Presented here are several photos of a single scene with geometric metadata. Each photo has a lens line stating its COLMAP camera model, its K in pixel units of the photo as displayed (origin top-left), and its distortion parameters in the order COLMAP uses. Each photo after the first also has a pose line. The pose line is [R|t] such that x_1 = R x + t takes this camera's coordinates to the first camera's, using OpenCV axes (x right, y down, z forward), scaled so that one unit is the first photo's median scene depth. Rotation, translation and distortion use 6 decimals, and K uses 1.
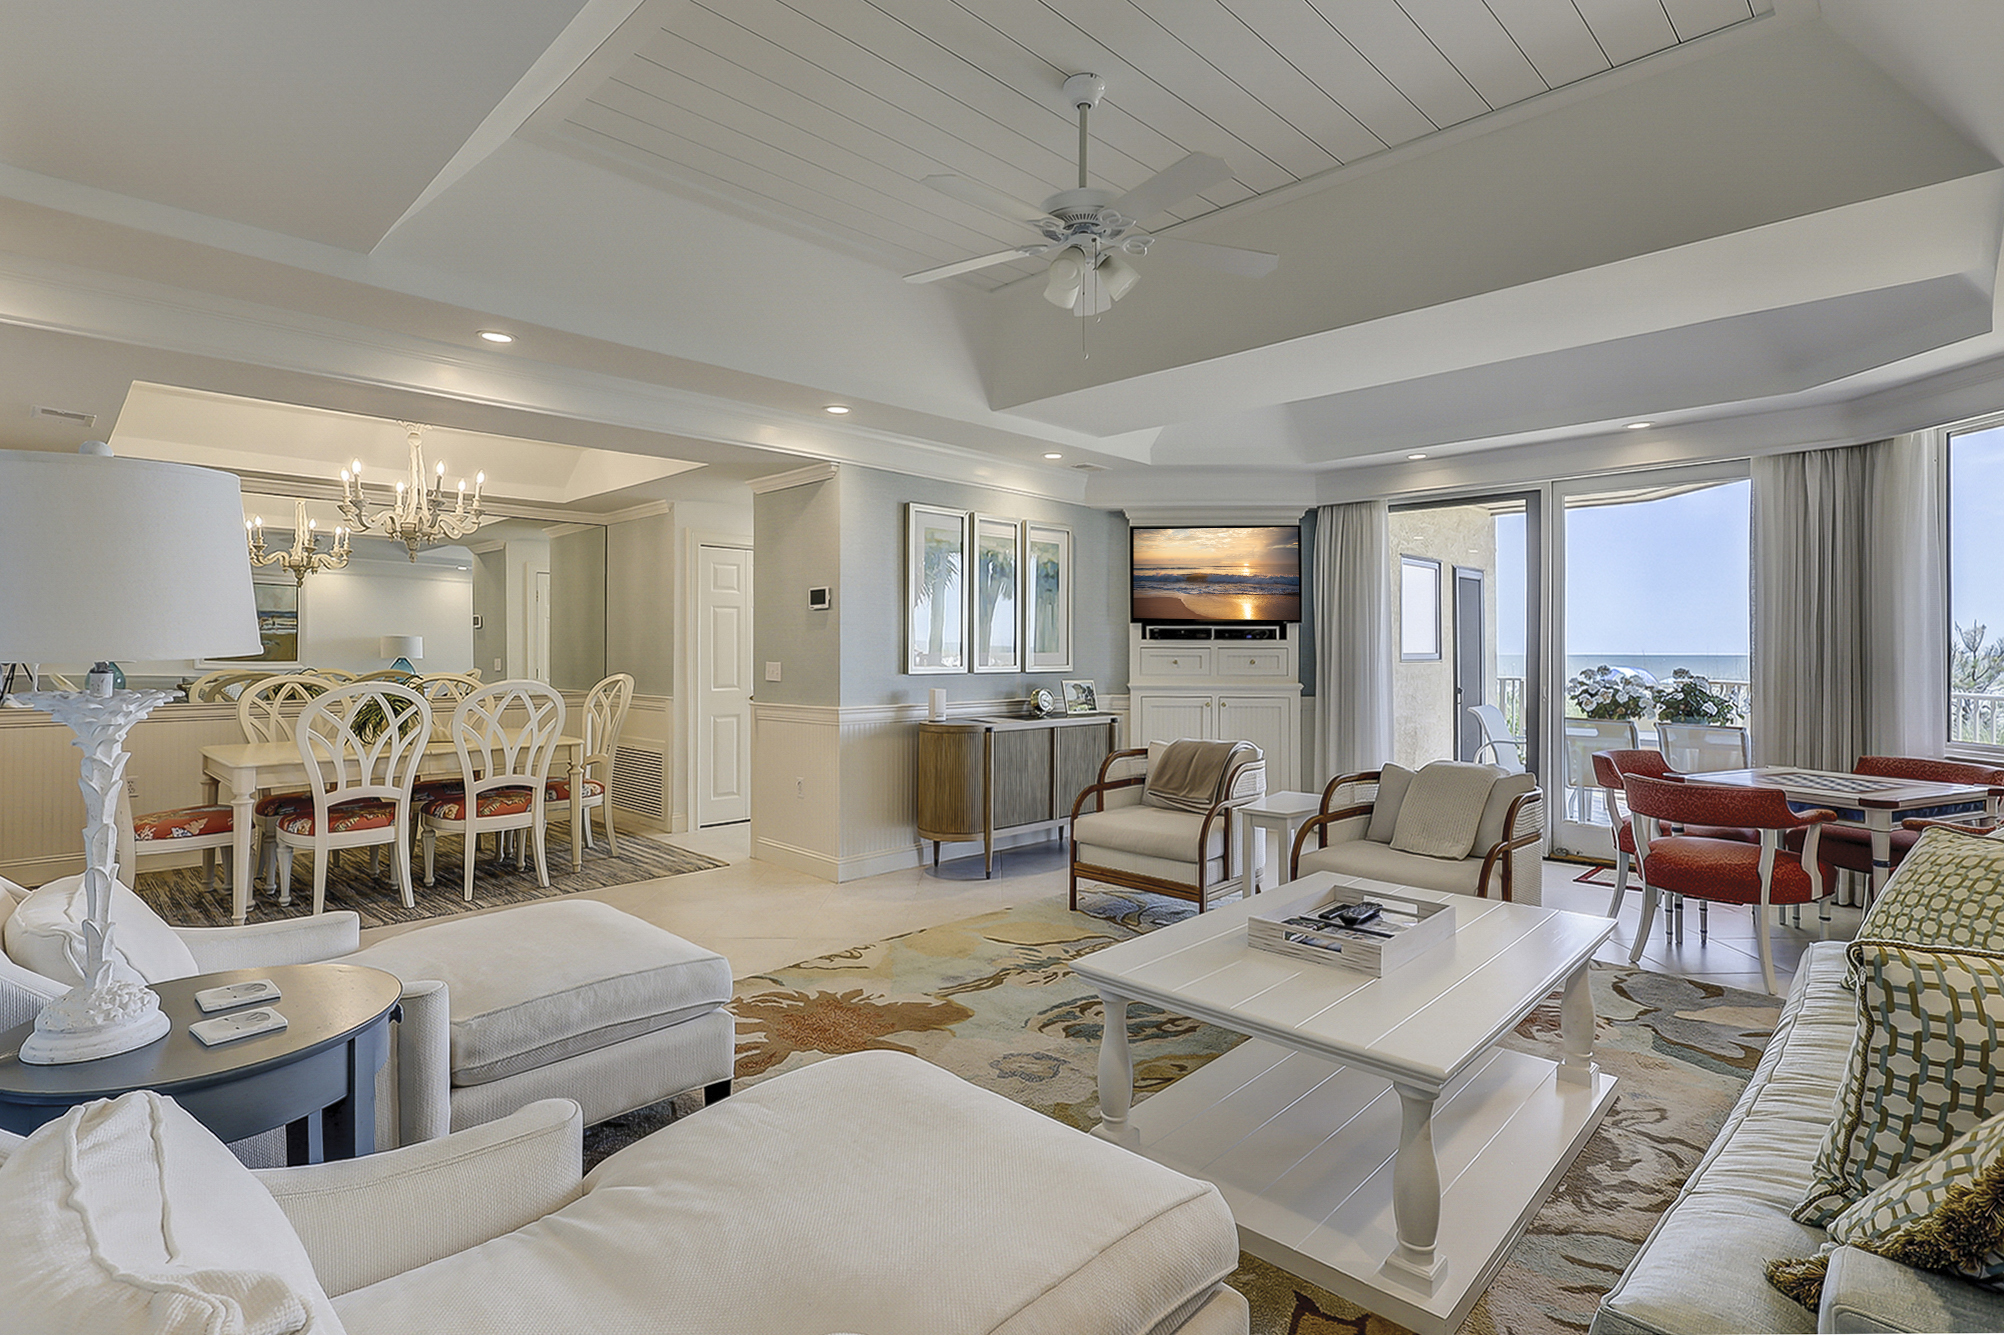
lens RADIAL K [[989.3, 0, 1004.1], [0, 989.3, 649.9], [0, 0, 1]] dist [-0.002387, -0.000289]
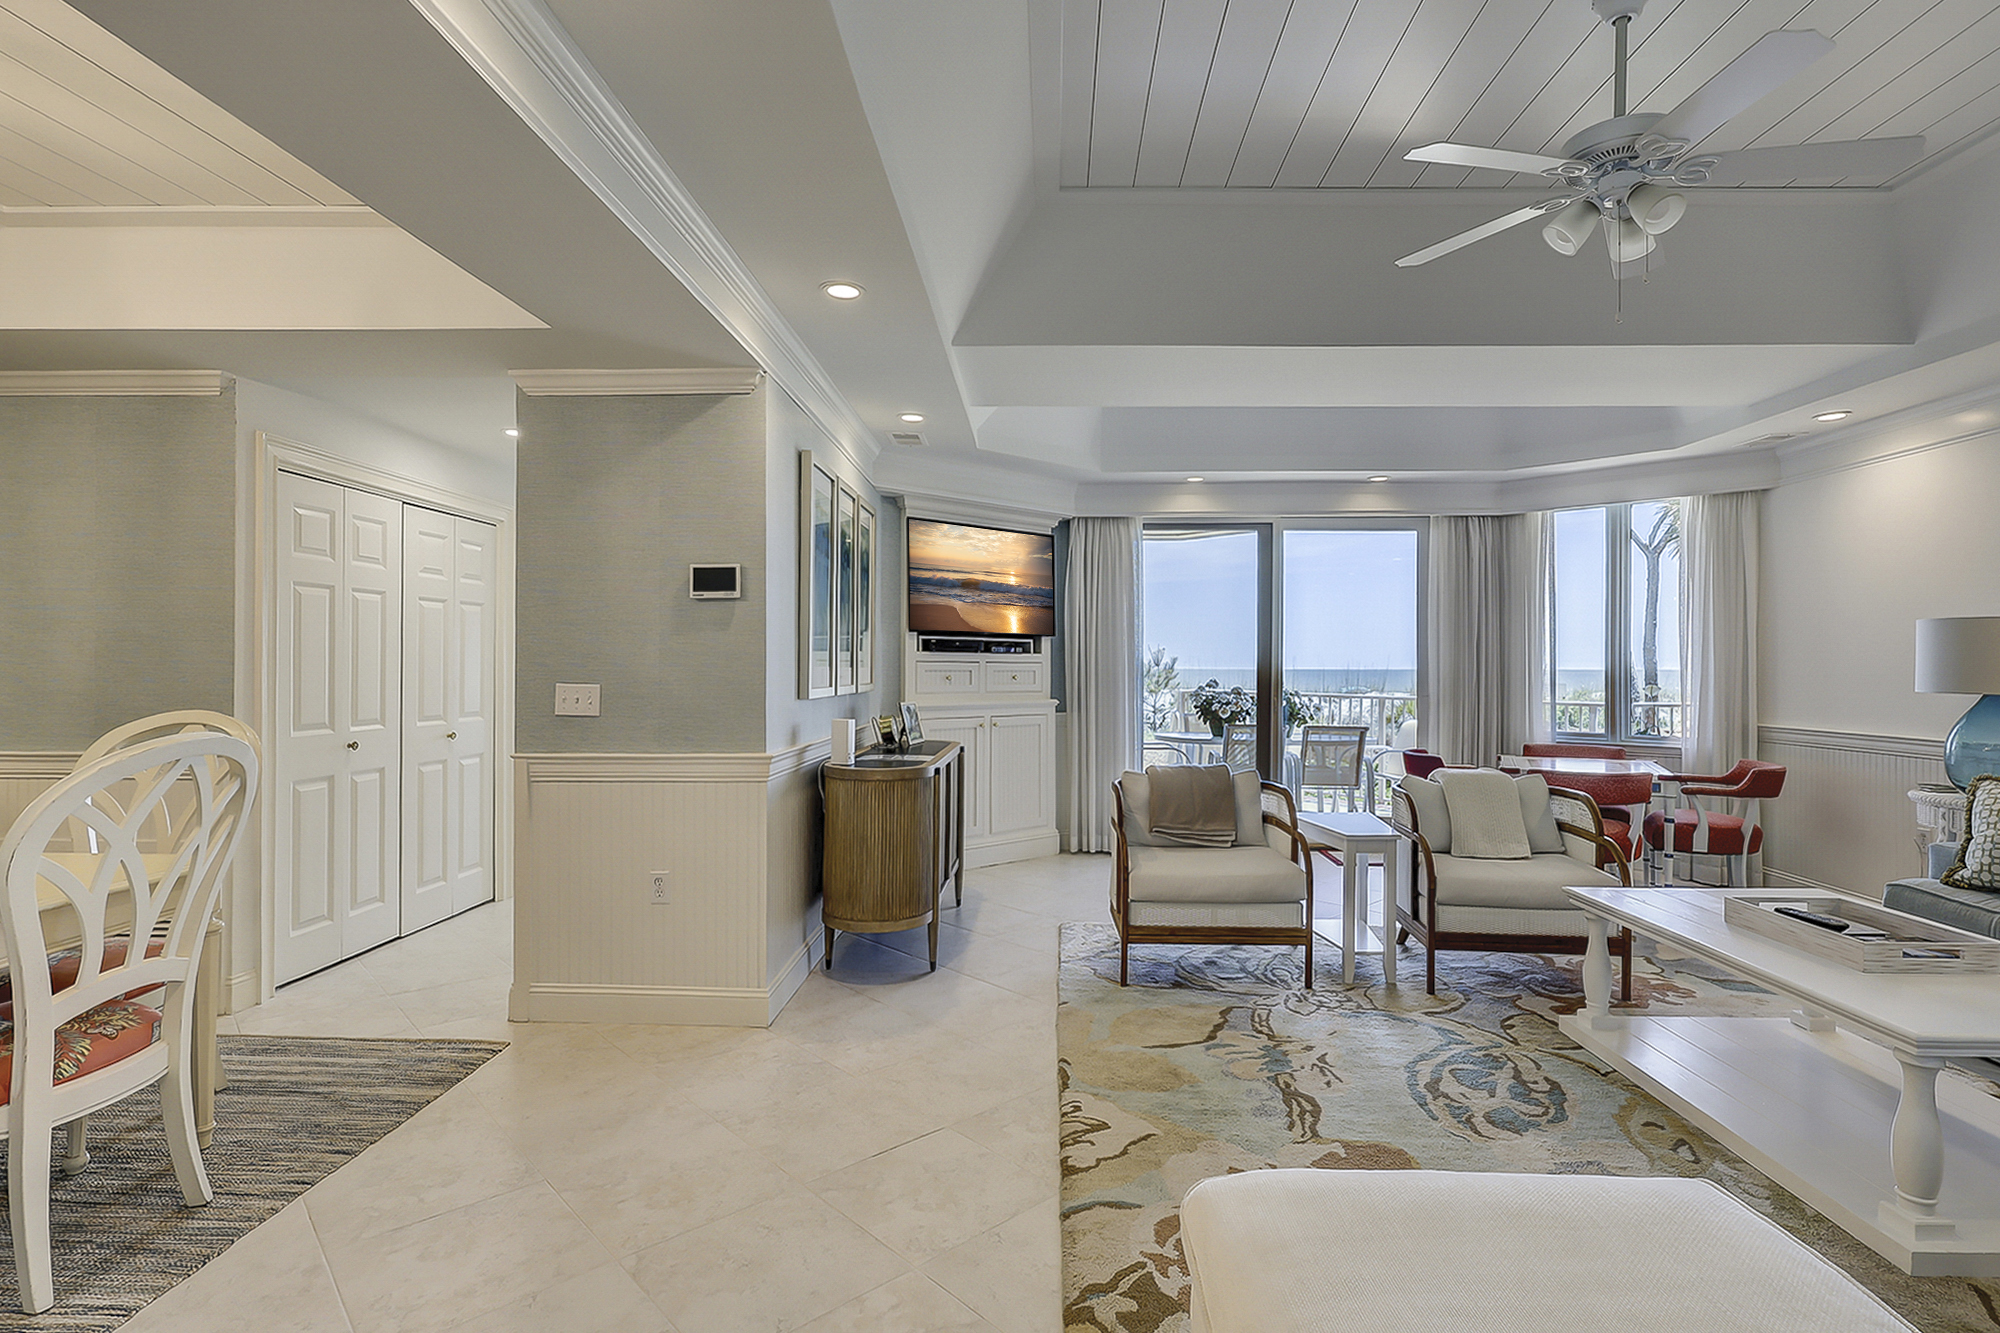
lens RADIAL K [[989.9, 0, 1042.6], [0, 989.9, 670.7], [0, 0, 1]] dist [-0.001987, -0.000440]
pose [[0.719662, -0.001518, 0.694323, -0.456305], [-0.002594, 0.999985, 0.004876, 0.000467], [-0.694320, -0.005310, 0.719647, 0.390565]]
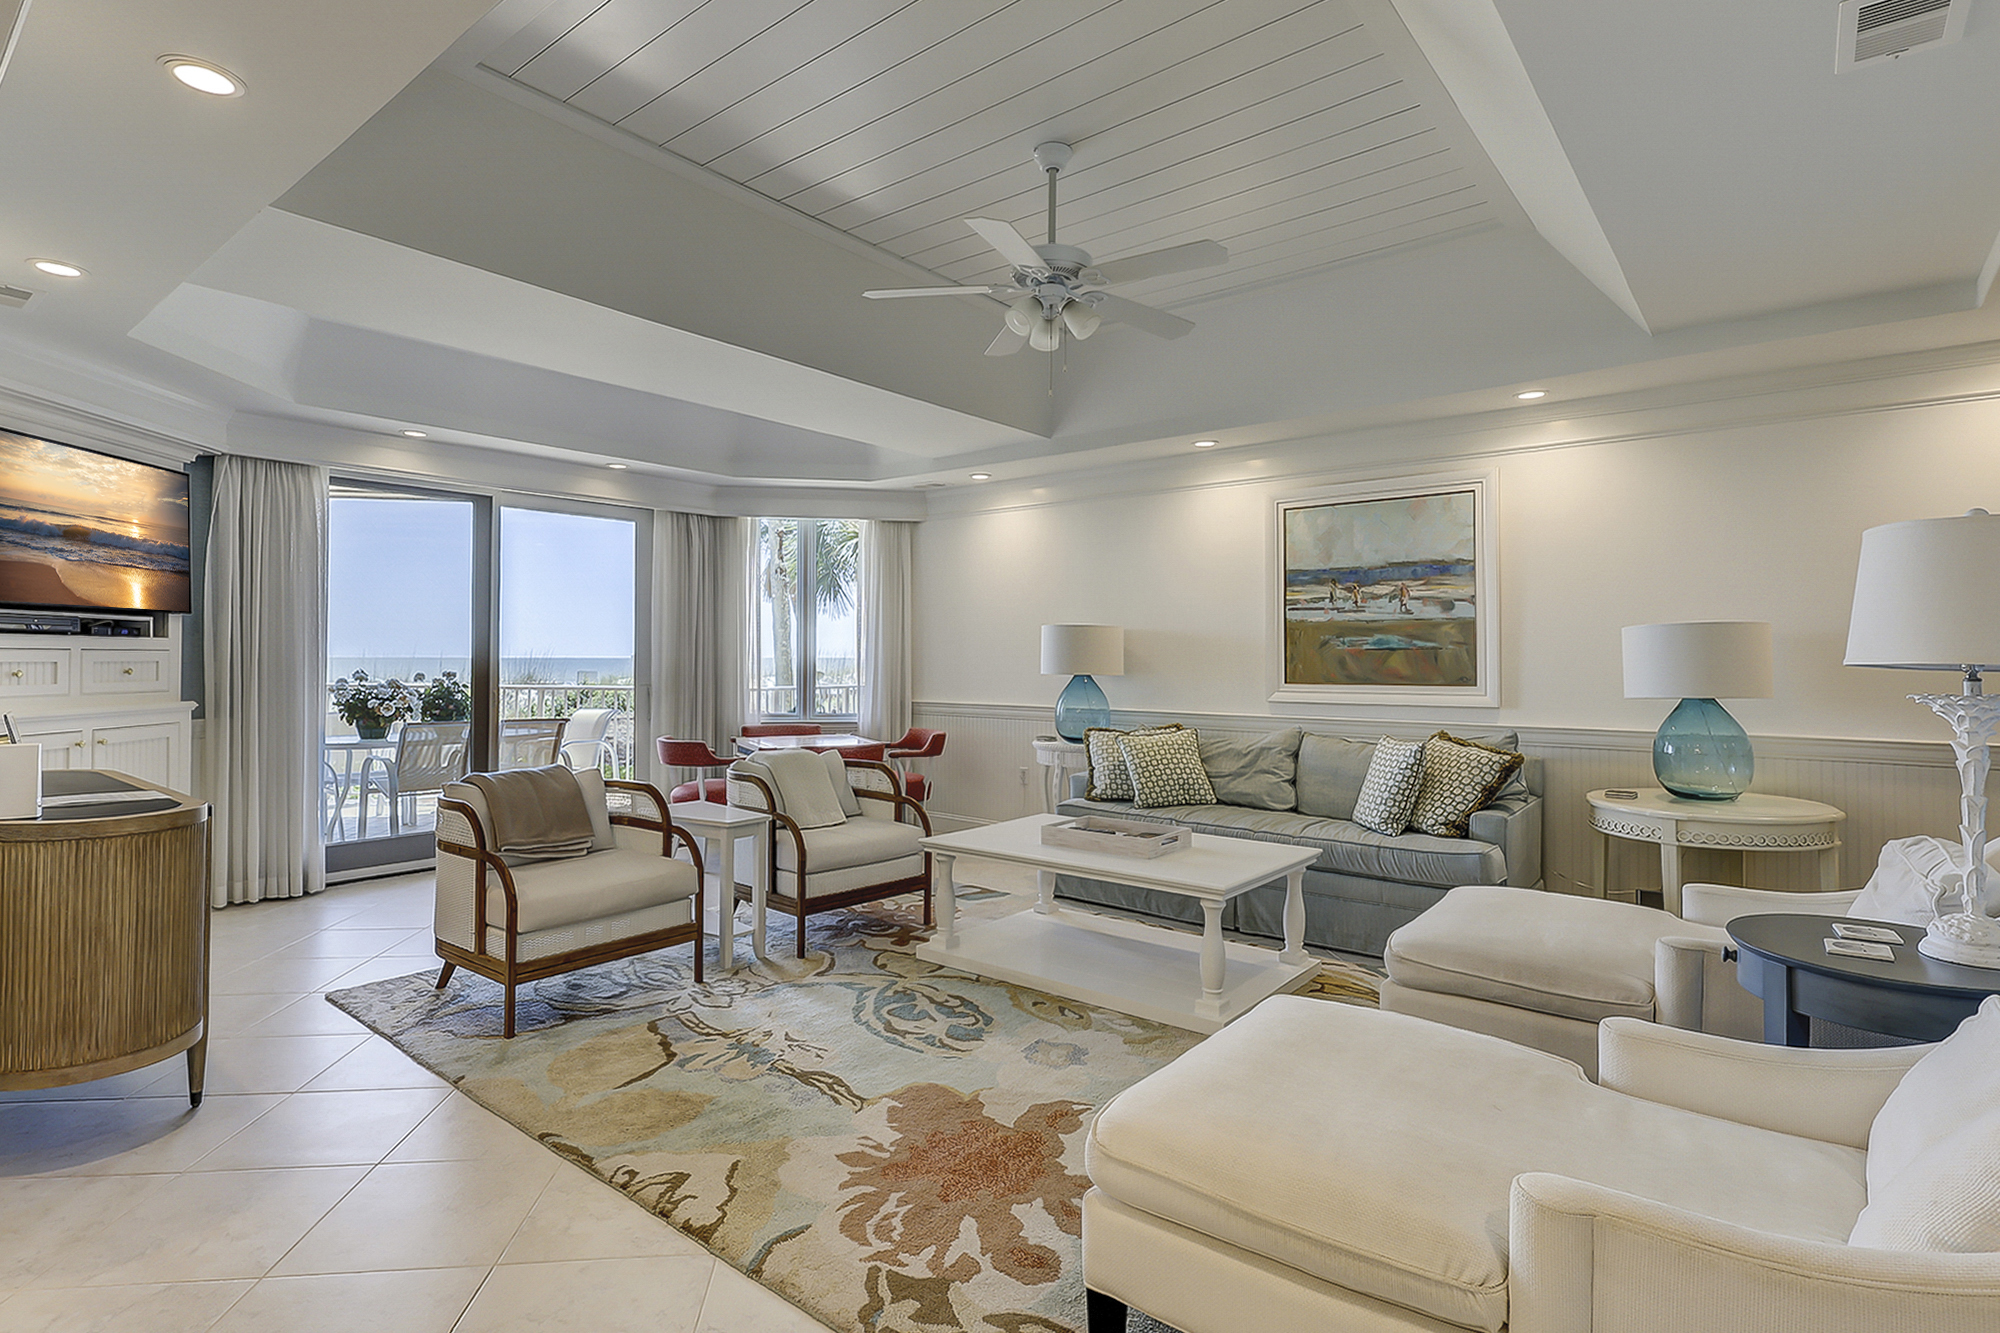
lens RADIAL K [[973.9, 0, 1001.3], [0, 973.9, 659.5], [0, 0, 1]] dist [0.025241, -0.044840]
pose [[-0.102994, -0.004399, 0.994672, -0.534042], [-0.004210, 0.999983, 0.003986, -0.001871], [-0.994673, -0.003777, -0.103010, 0.619222]]
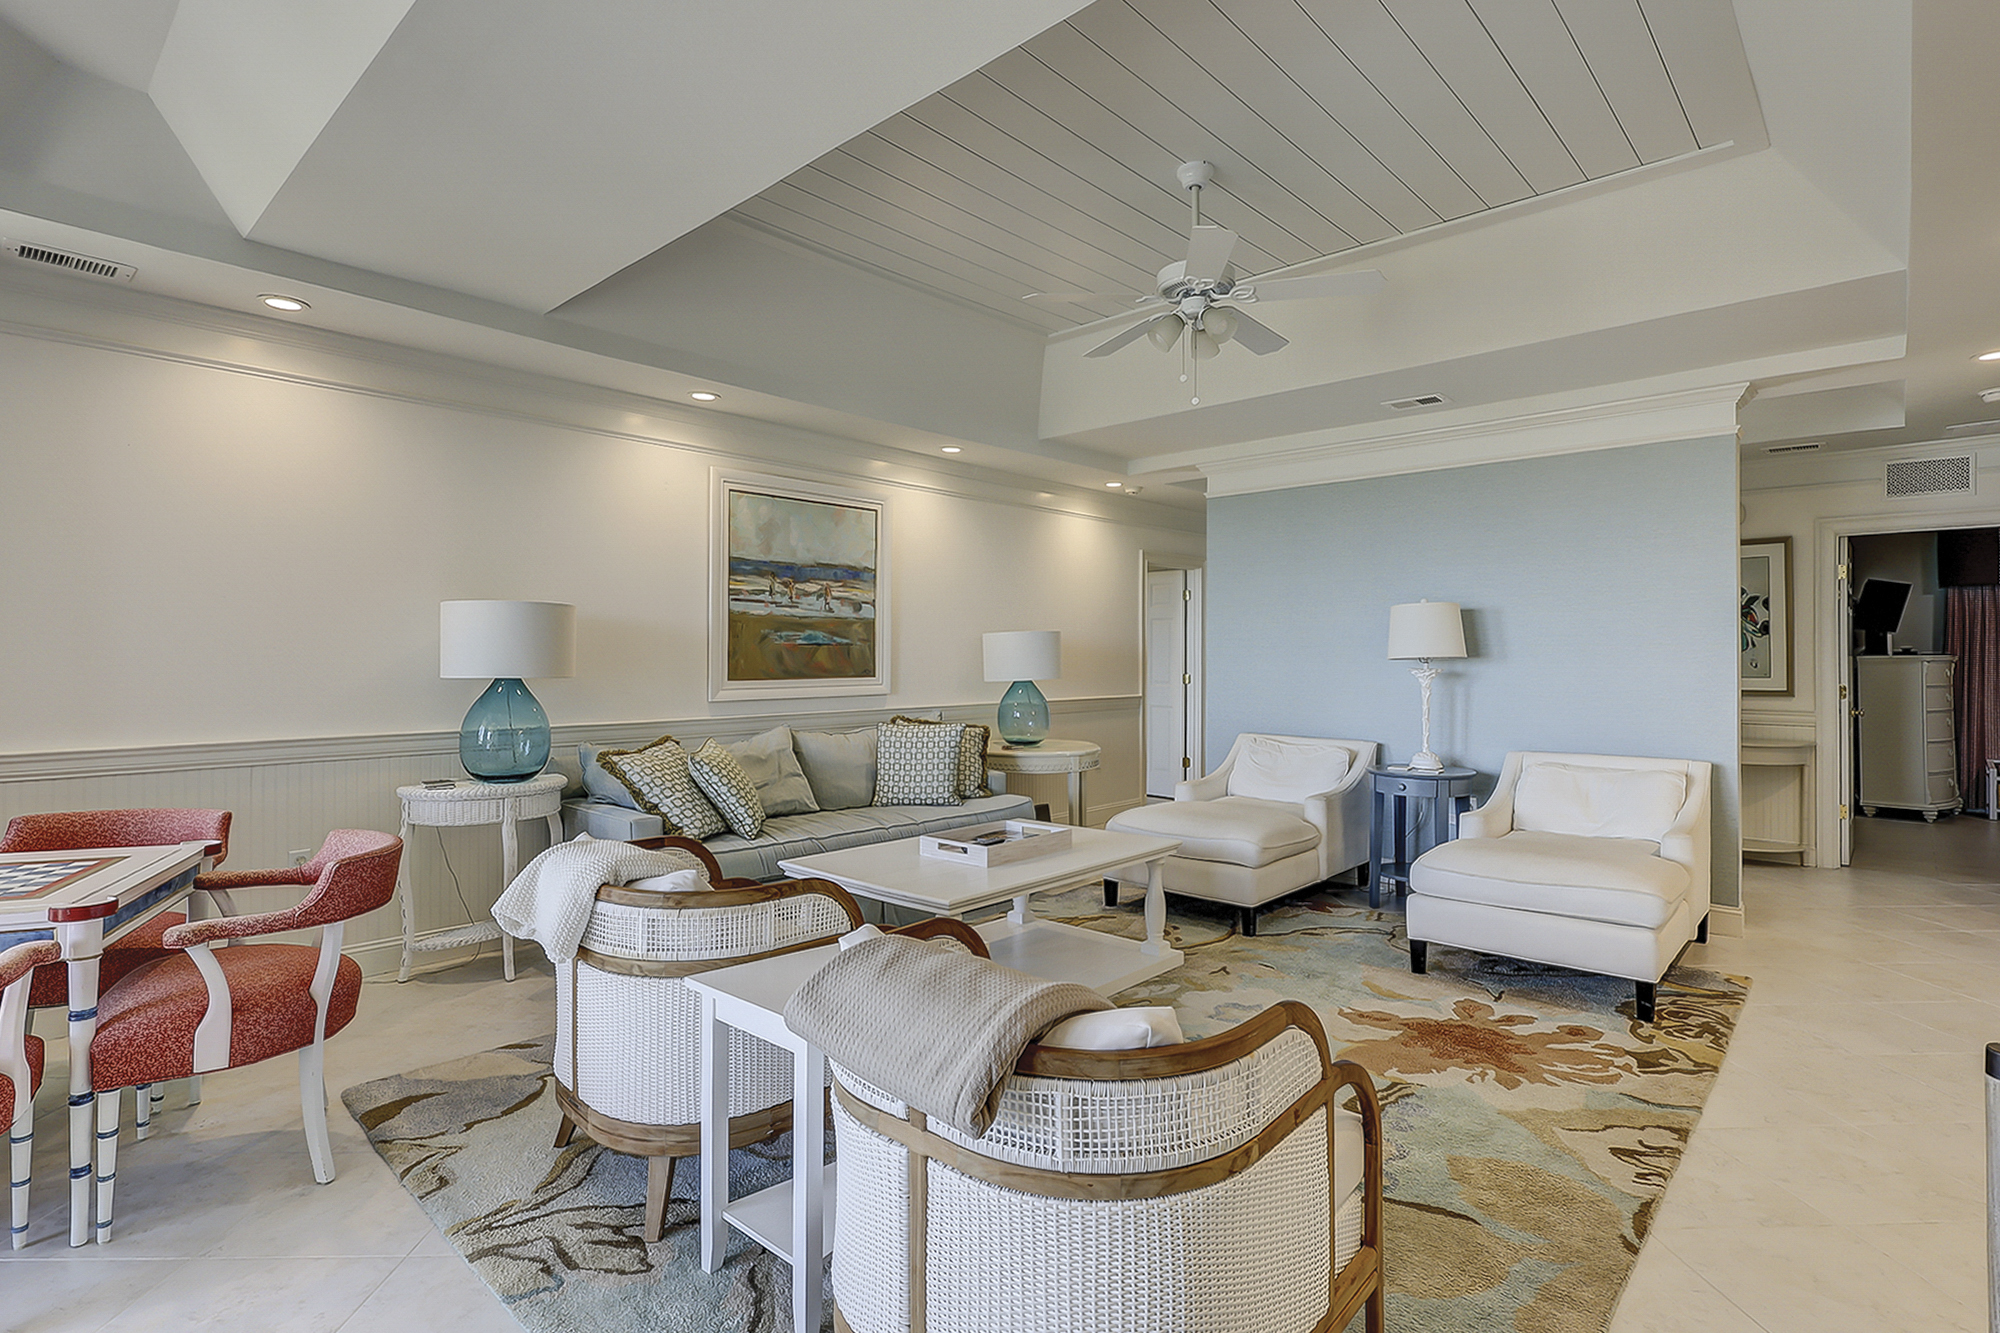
lens RADIAL K [[987.3, 0, 1002.1], [0, 987.3, 648.9], [0, 0, 1]] dist [-0.002387, -0.000289]
pose [[-0.999322, -0.004028, -0.036606, 0.185235], [-0.003709, 0.999955, -0.008766, 0.002759], [0.036640, -0.008625, -0.999291, 1.141452]]
